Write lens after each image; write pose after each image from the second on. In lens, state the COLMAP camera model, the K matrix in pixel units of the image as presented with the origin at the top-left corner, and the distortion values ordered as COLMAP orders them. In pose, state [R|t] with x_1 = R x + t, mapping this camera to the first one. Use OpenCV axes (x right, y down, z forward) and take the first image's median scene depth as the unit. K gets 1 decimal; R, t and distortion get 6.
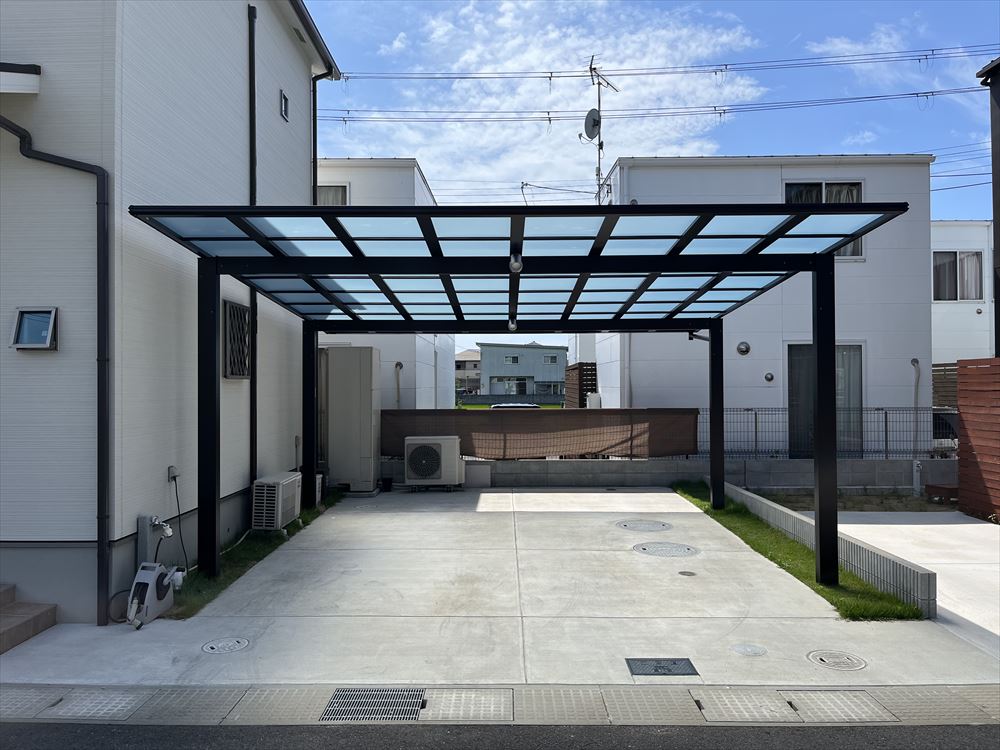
lens RADIAL K [[757.4, 0, 500.0], [0, 757.4, 375.0], [0, 0, 1]] dist [0.064418, -0.089608]
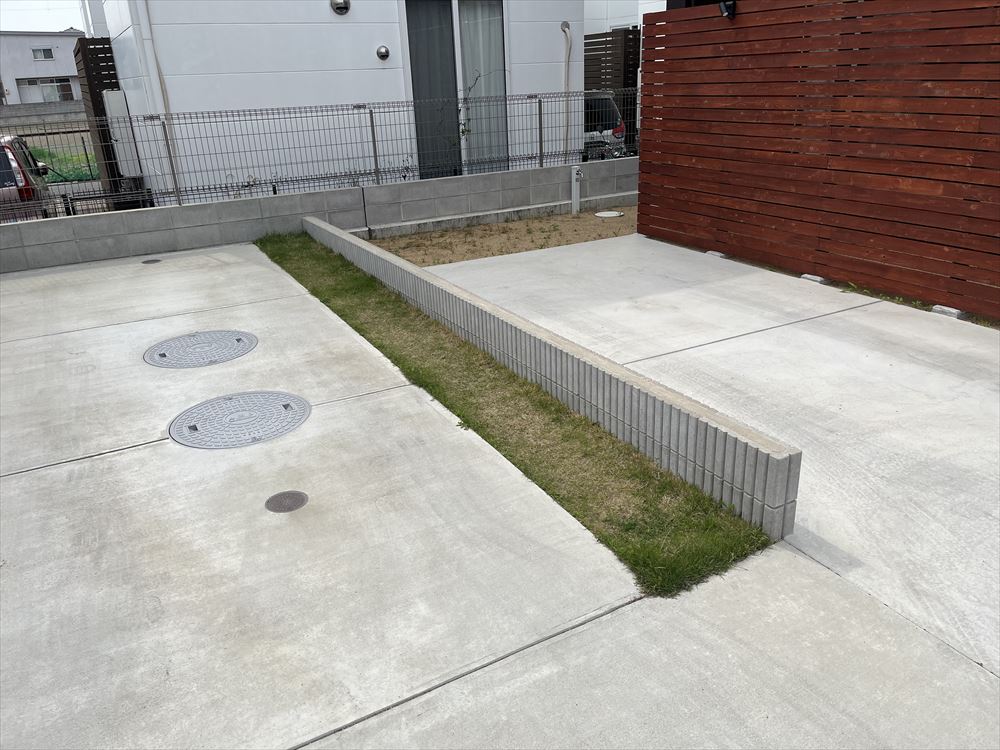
lens RADIAL K [[757.4, 0, 500.0], [0, 757.4, 375.0], [0, 0, 1]] dist [0.064418, -0.089608]
pose [[0.874733, -0.204891, 0.439161, 0.099423], [0.027946, 0.926043, 0.376382, 0.016038], [-0.483799, -0.316961, 0.815766, 0.342660]]
